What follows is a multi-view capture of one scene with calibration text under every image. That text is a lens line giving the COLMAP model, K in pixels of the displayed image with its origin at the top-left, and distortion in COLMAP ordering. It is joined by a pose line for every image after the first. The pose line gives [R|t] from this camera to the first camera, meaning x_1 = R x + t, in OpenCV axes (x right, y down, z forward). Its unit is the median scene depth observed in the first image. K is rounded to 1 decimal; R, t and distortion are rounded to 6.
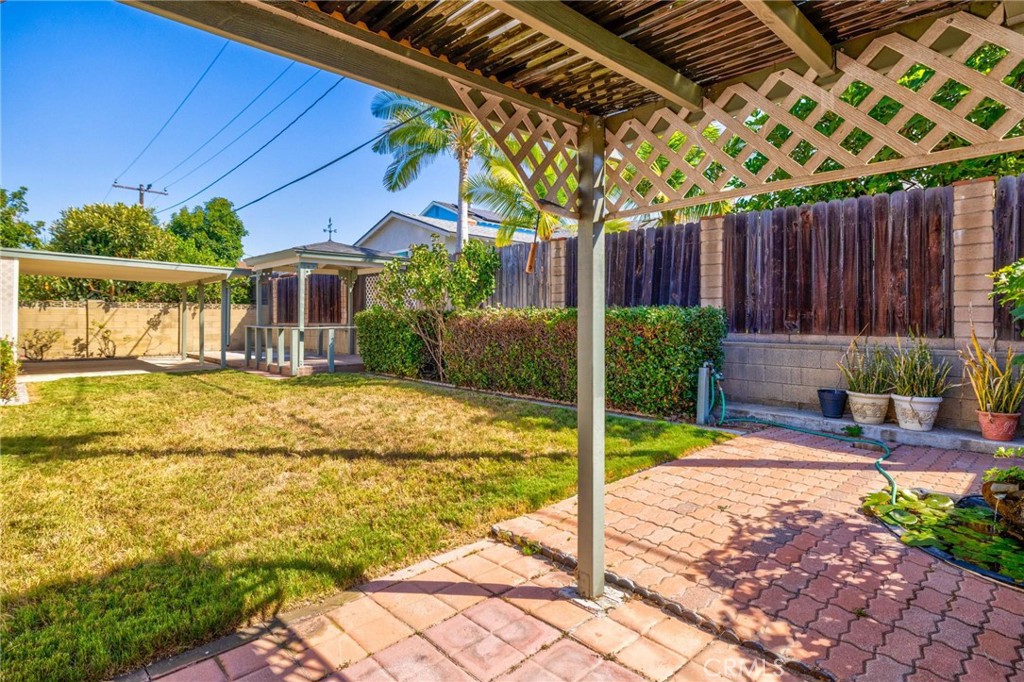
lens RADIAL K [[526.0, 0, 511.3], [0, 526.0, 321.7], [0, 0, 1]] dist [0.003832, 0.001541]
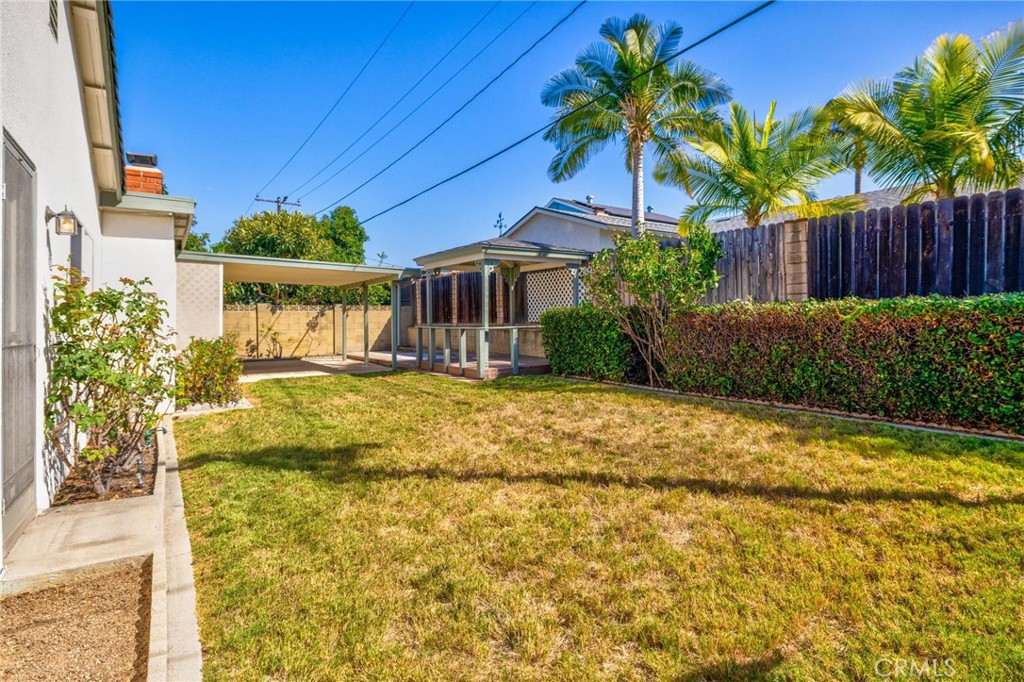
lens RADIAL K [[518.5, 0, 515.7], [0, 518.5, 323.6], [0, 0, 1]] dist [-0.000599, 0.000894]
pose [[0.987940, -0.011555, -0.154405, -0.183900], [0.012355, 0.999915, 0.004219, 0.000987], [0.154343, -0.006076, 0.987999, 0.077053]]
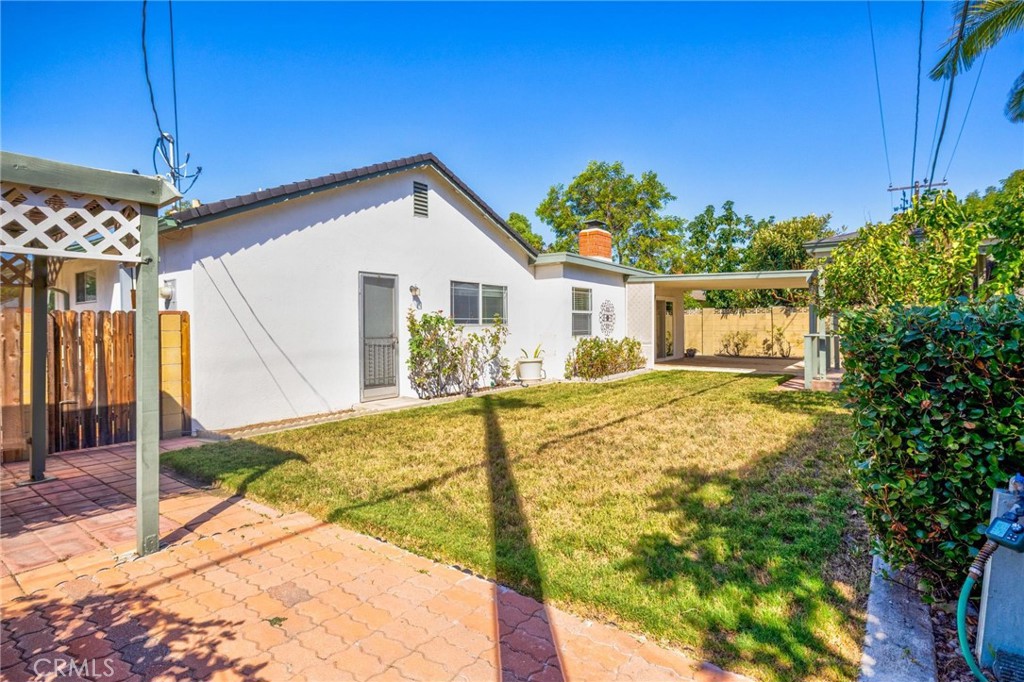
lens RADIAL K [[518.5, 0, 515.7], [0, 518.5, 323.6], [0, 0, 1]] dist [-0.000599, 0.000894]
pose [[0.176338, -0.001549, -0.984328, 0.311401], [0.004068, 0.999991, -0.000845, -0.007404], [0.984321, -0.003855, 0.176343, 0.332811]]
